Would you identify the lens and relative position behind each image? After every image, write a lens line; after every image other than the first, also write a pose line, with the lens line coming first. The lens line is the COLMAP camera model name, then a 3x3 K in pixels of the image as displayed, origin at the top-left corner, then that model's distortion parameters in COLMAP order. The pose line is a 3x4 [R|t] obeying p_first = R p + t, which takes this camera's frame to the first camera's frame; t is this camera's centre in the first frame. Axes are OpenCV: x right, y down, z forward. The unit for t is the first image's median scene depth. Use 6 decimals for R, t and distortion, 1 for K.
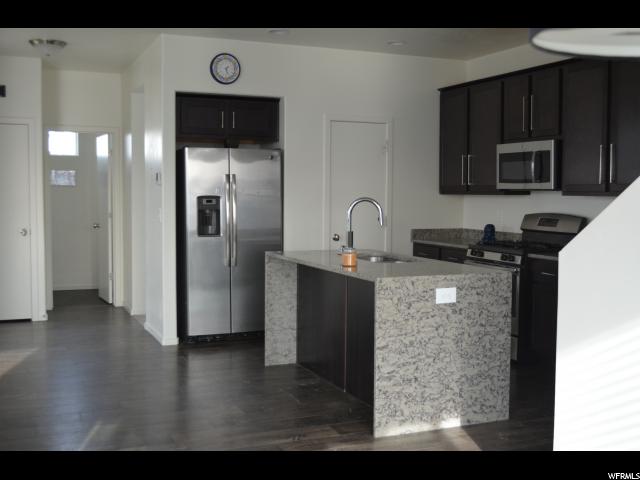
lens RADIAL K [[753.8, 0, 327.8], [0, 753.8, 239.8], [0, 0, 1]] dist [-0.008244, 0.006317]
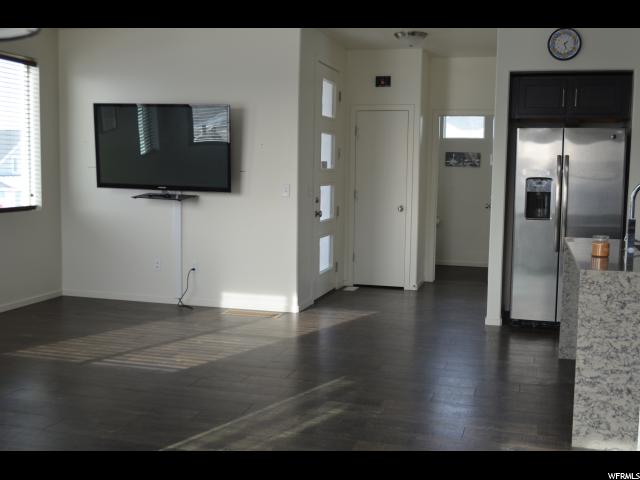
lens RADIAL K [[753.8, 0, 327.8], [0, 753.8, 239.8], [0, 0, 1]] dist [-0.008244, 0.006317]
pose [[0.791324, 0.067042, -0.607710, 0.237564], [-0.054732, 0.997747, 0.038802, -0.001550], [0.608942, 0.002556, 0.793210, 0.072017]]
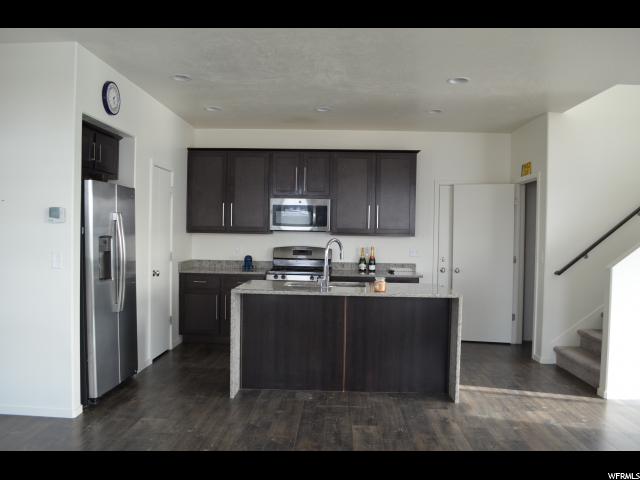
lens RADIAL K [[525.6, 0, 320.0], [0, 525.6, 240.0], [0, 0, 1]] dist [0.001406, 0.000155]
pose [[0.423159, -0.012832, 0.905964, -0.667209], [0.044570, 0.998984, -0.006668, -0.041539], [-0.904958, 0.043200, 0.423301, 0.547379]]
